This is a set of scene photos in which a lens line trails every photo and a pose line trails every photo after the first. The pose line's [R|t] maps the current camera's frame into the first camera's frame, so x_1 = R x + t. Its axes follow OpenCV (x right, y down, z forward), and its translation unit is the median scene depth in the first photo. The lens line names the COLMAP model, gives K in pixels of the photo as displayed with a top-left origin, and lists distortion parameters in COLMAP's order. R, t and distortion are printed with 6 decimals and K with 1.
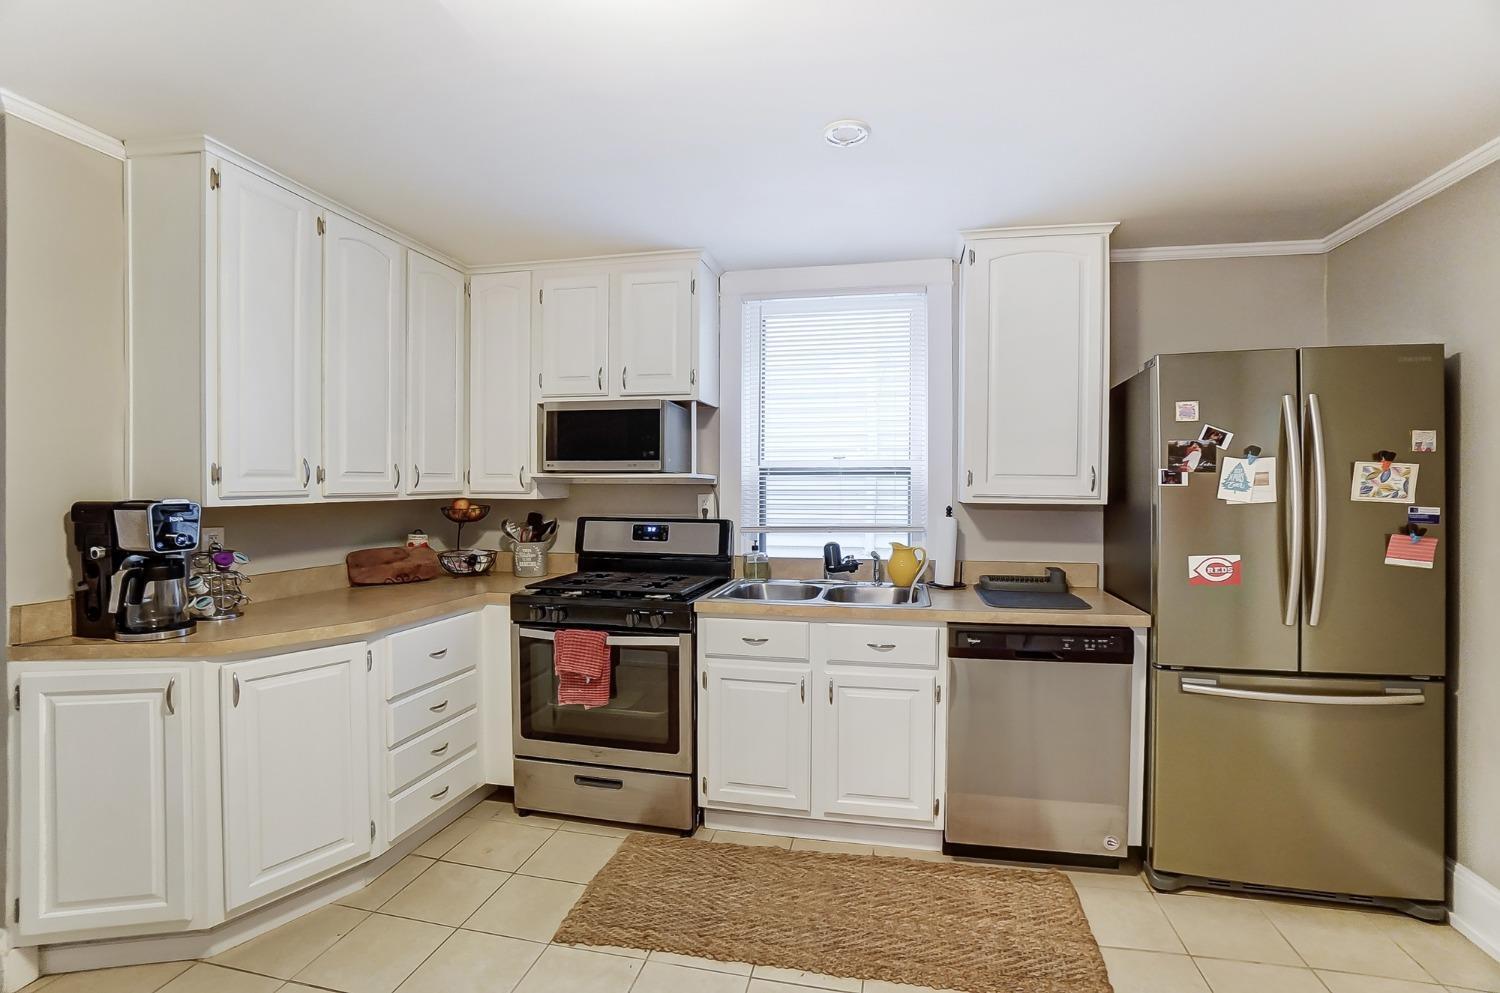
lens RADIAL K [[671.3, 0, 755.0], [0, 671.3, 498.5], [0, 0, 1]] dist [-0.027600, 0.004413]
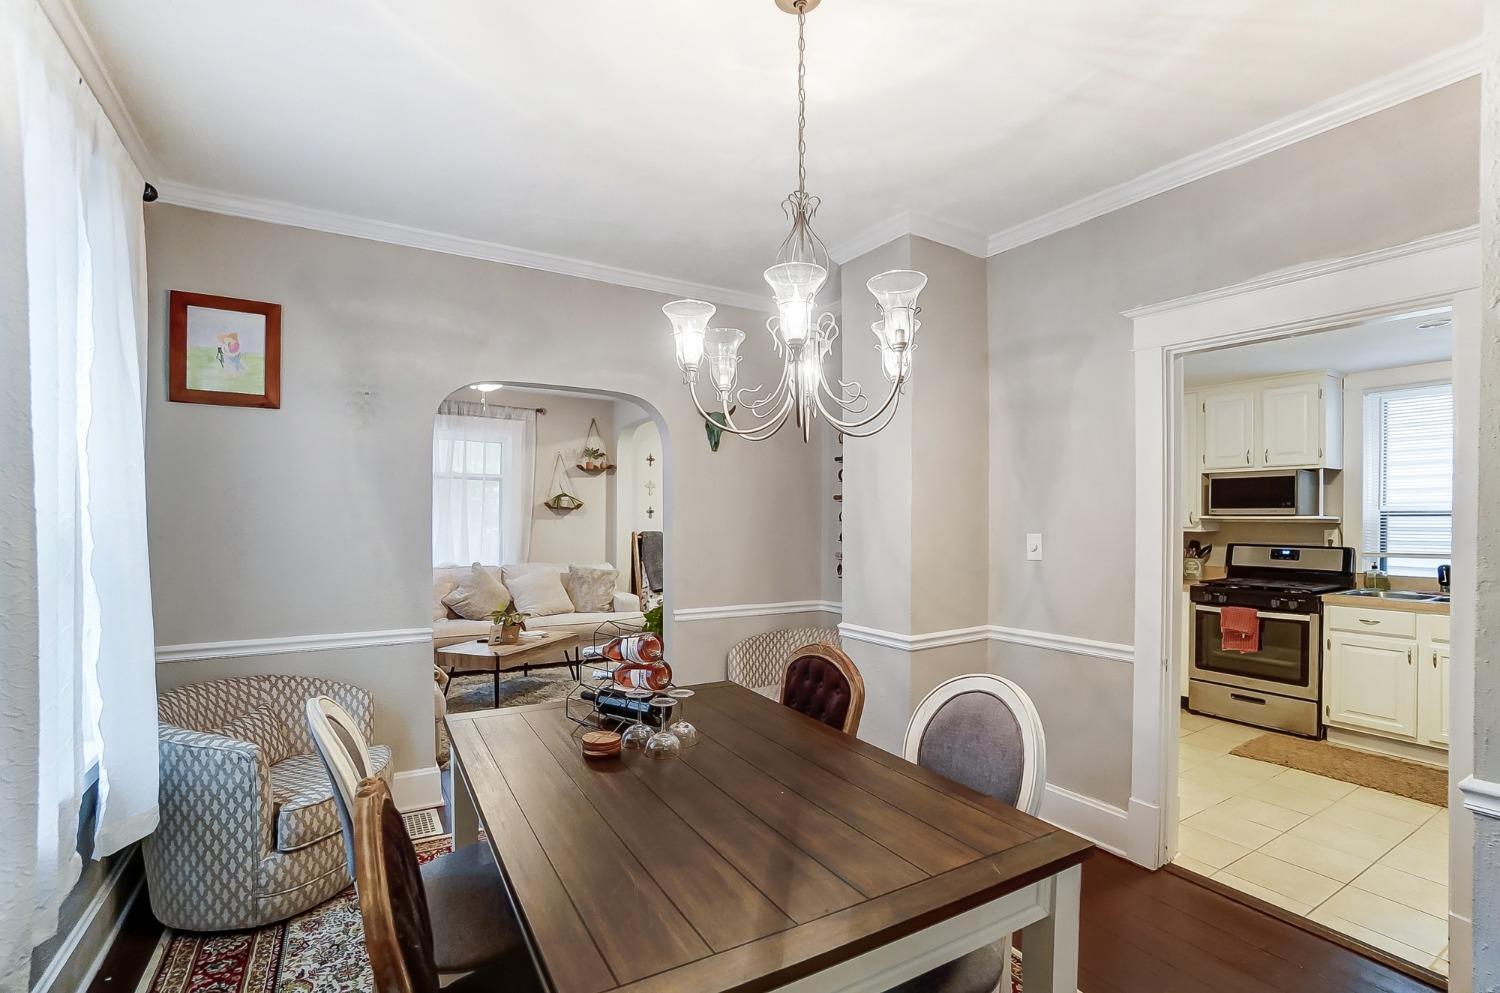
lens RADIAL K [[671.3, 0, 775.0], [0, 671.3, 520.2], [0, 0, 1]] dist [-0.027600, 0.004413]
pose [[0.712884, 0.002900, -0.701276, 0.081879], [-0.014787, 0.999831, -0.010897, 0.007463], [0.701126, 0.018138, 0.712806, -1.018695]]
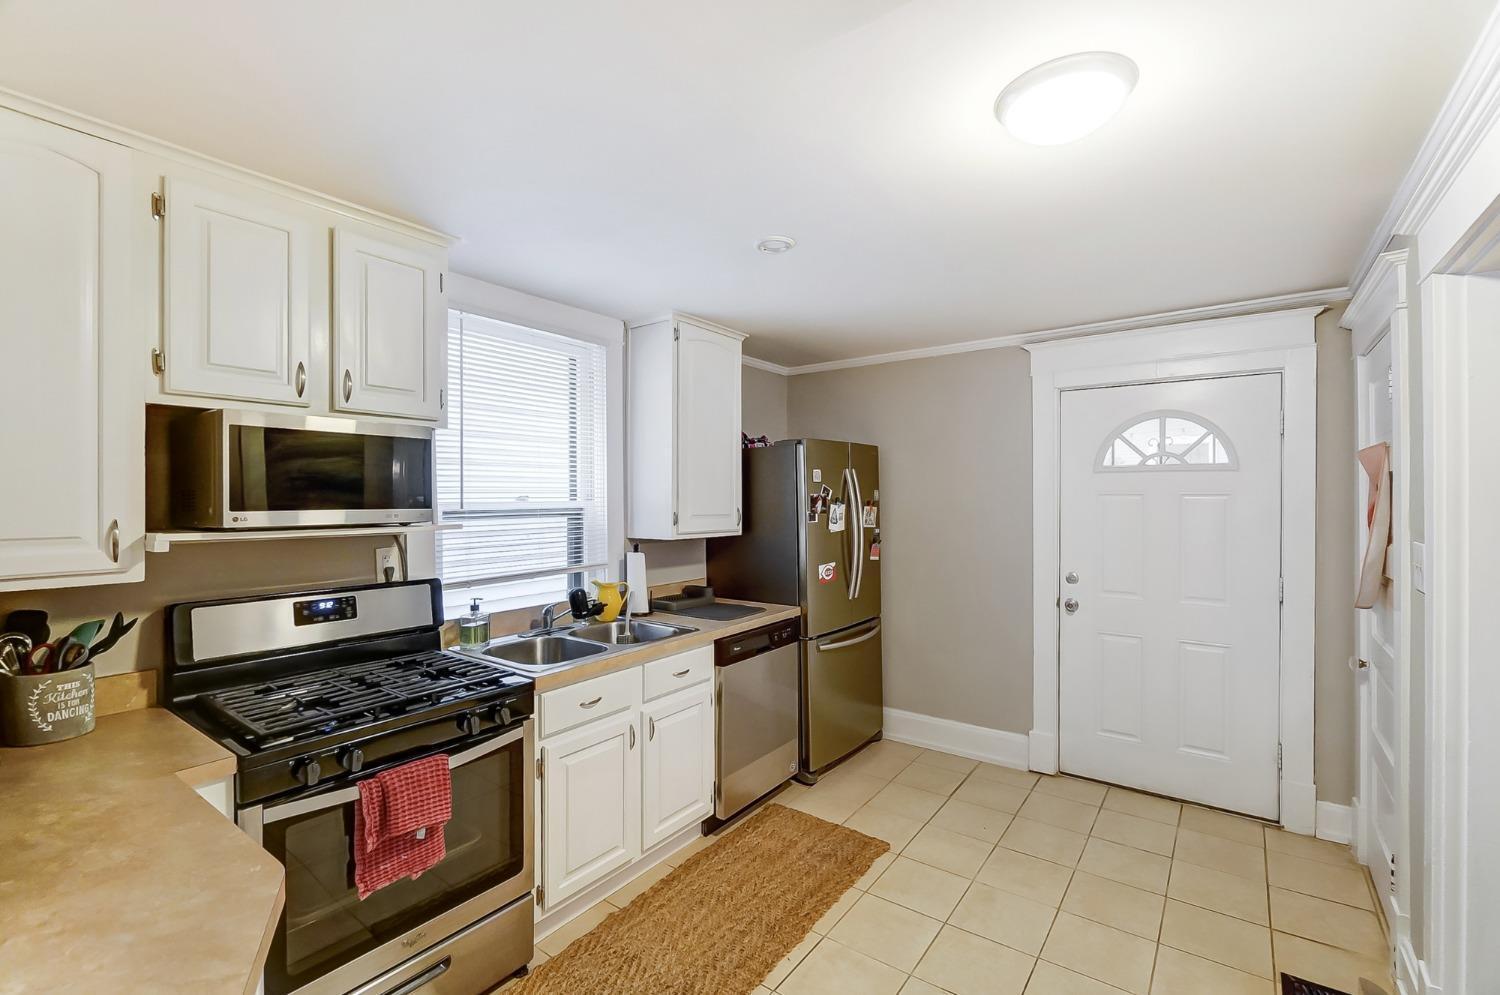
lens RADIAL K [[671.3, 0, 735.1], [0, 671.3, 493.8], [0, 0, 1]] dist [-0.027600, 0.004413]
pose [[0.411238, -0.001731, 0.911526, -0.700023], [0.024765, 0.999650, -0.009274, -0.059792], [-0.911192, 0.026388, 0.411137, 0.399624]]
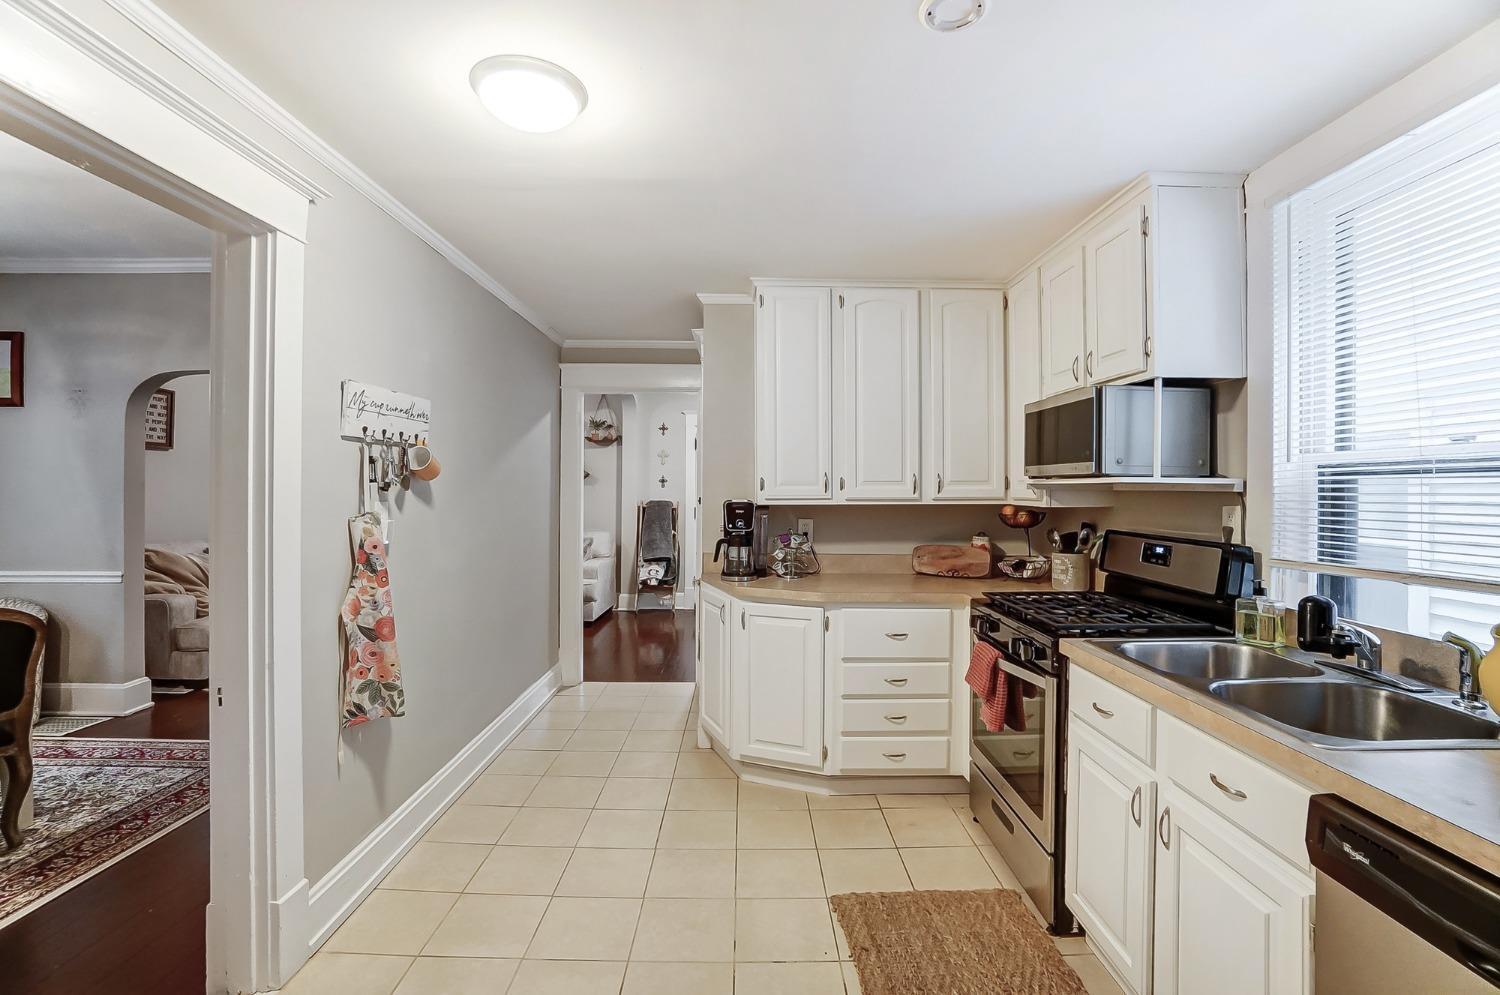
lens RADIAL K [[671.3, 0, 744.7], [0, 671.3, 490.4], [0, 0, 1]] dist [-0.027600, 0.004413]
pose [[0.220038, 0.001339, -0.975490, 0.559048], [-0.020570, 0.999783, -0.003267, -0.011793], [0.975274, 0.020785, 0.220018, 0.438037]]
